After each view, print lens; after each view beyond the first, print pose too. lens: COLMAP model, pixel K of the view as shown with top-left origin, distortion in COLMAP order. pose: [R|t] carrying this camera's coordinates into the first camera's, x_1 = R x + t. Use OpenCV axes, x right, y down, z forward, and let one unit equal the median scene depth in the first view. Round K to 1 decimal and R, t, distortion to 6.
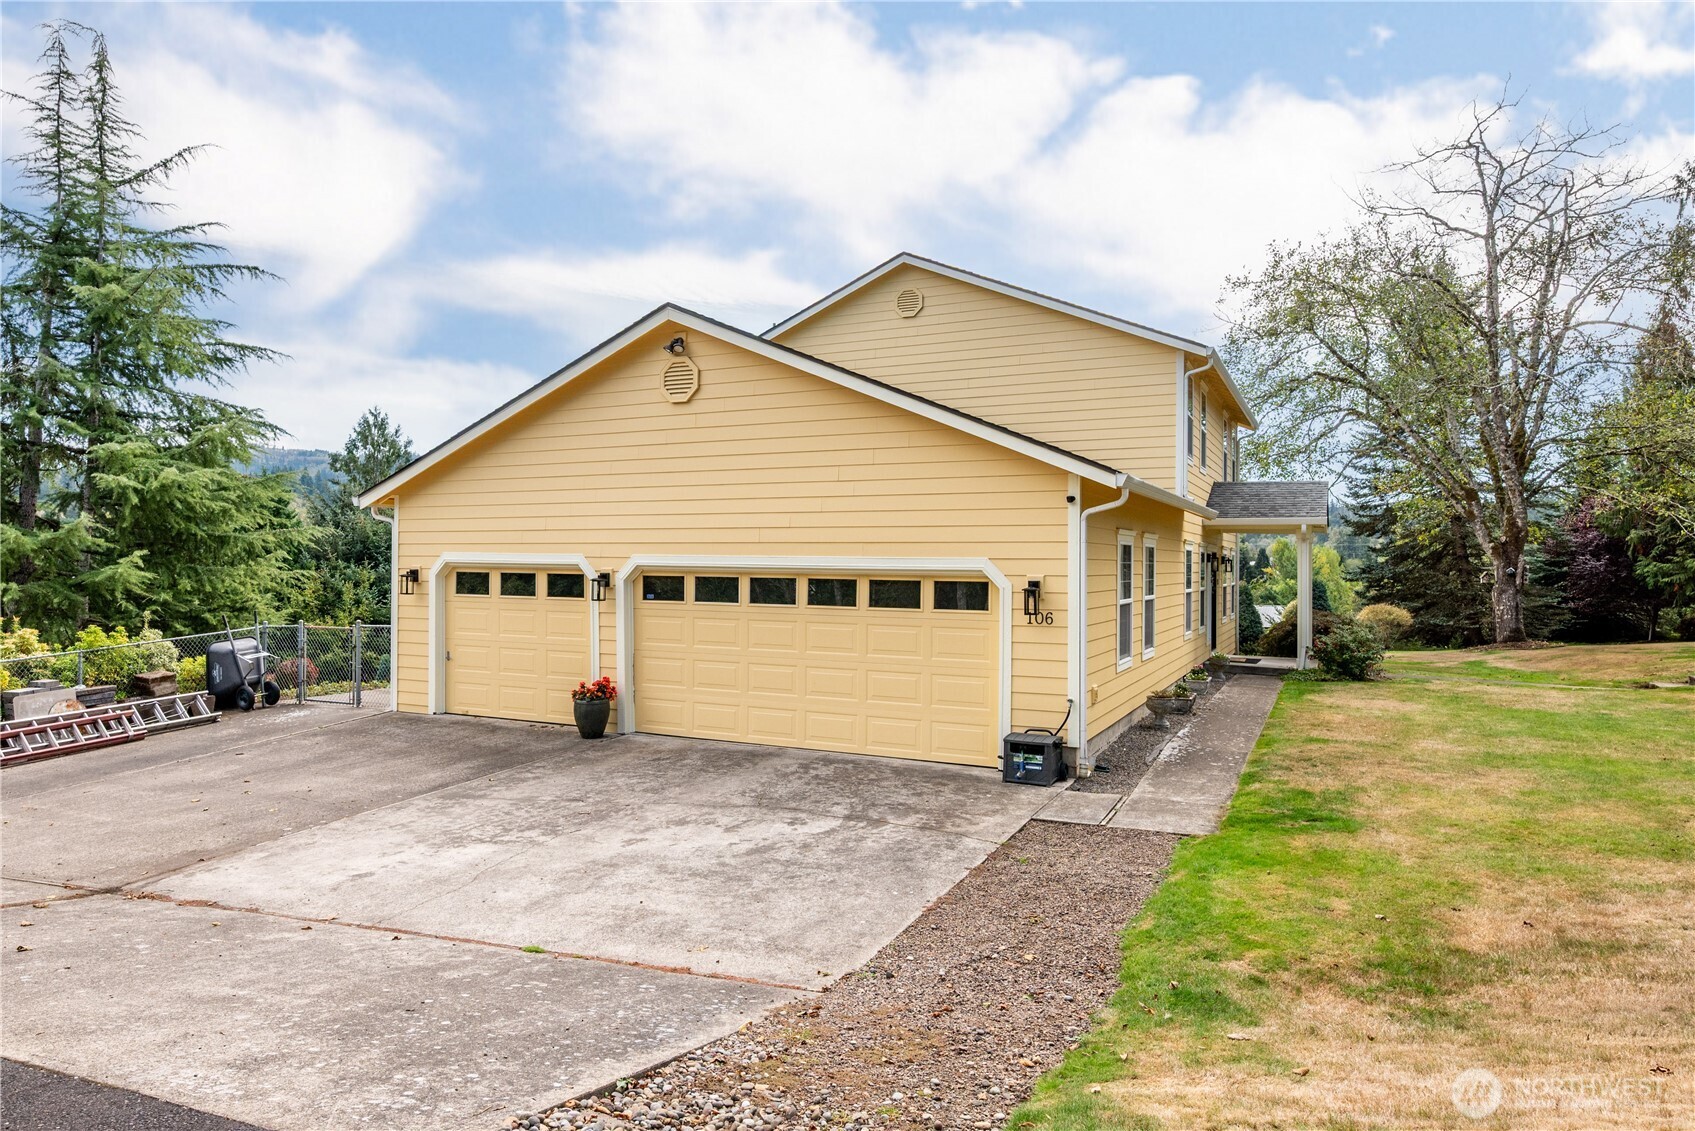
lens RADIAL K [[1081.8, 0, 842.4], [0, 1081.8, 566.5], [0, 0, 1]] dist [-0.041691, -0.000696]
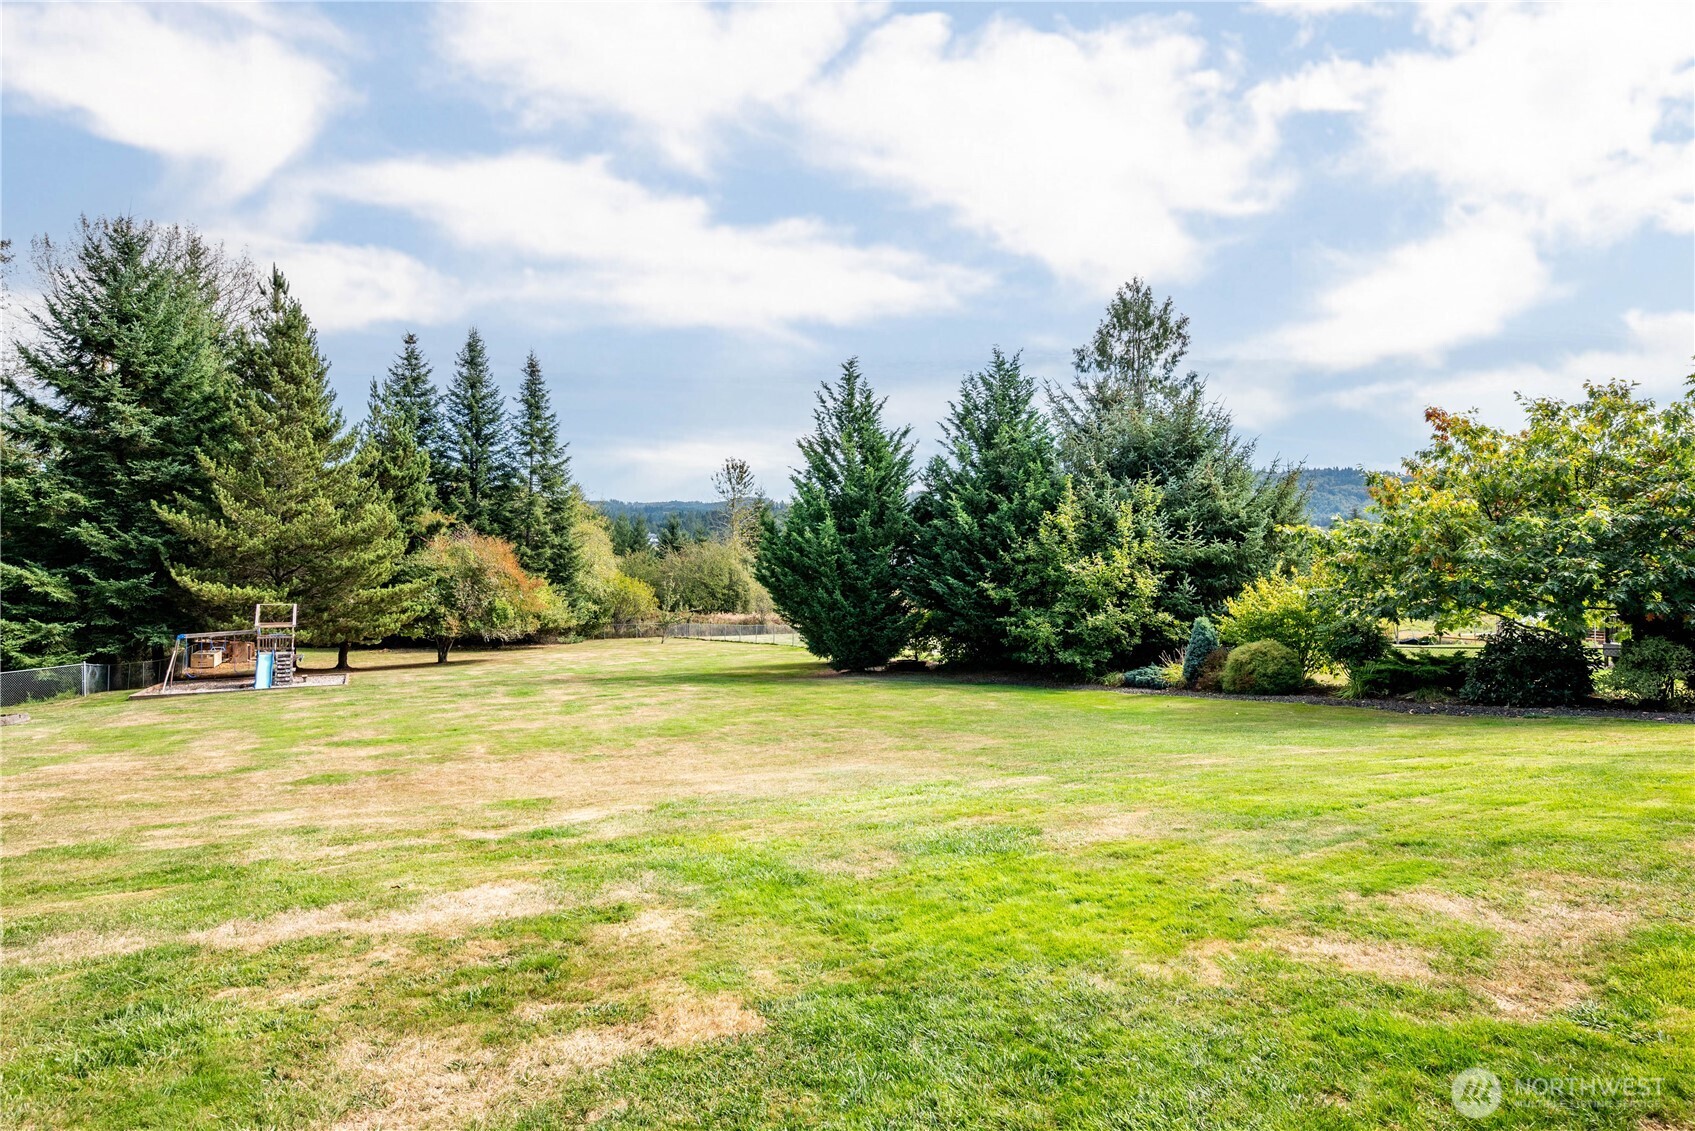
lens RADIAL K [[901.4, 0, 843.2], [0, 901.4, 557.9], [0, 0, 1]] dist [-0.001170, -0.001424]
pose [[0.805327, -0.007522, -0.592783, -0.276260], [0.001576, 0.999943, -0.010547, 0.051673], [0.592829, 0.007560, 0.805293, 0.467296]]
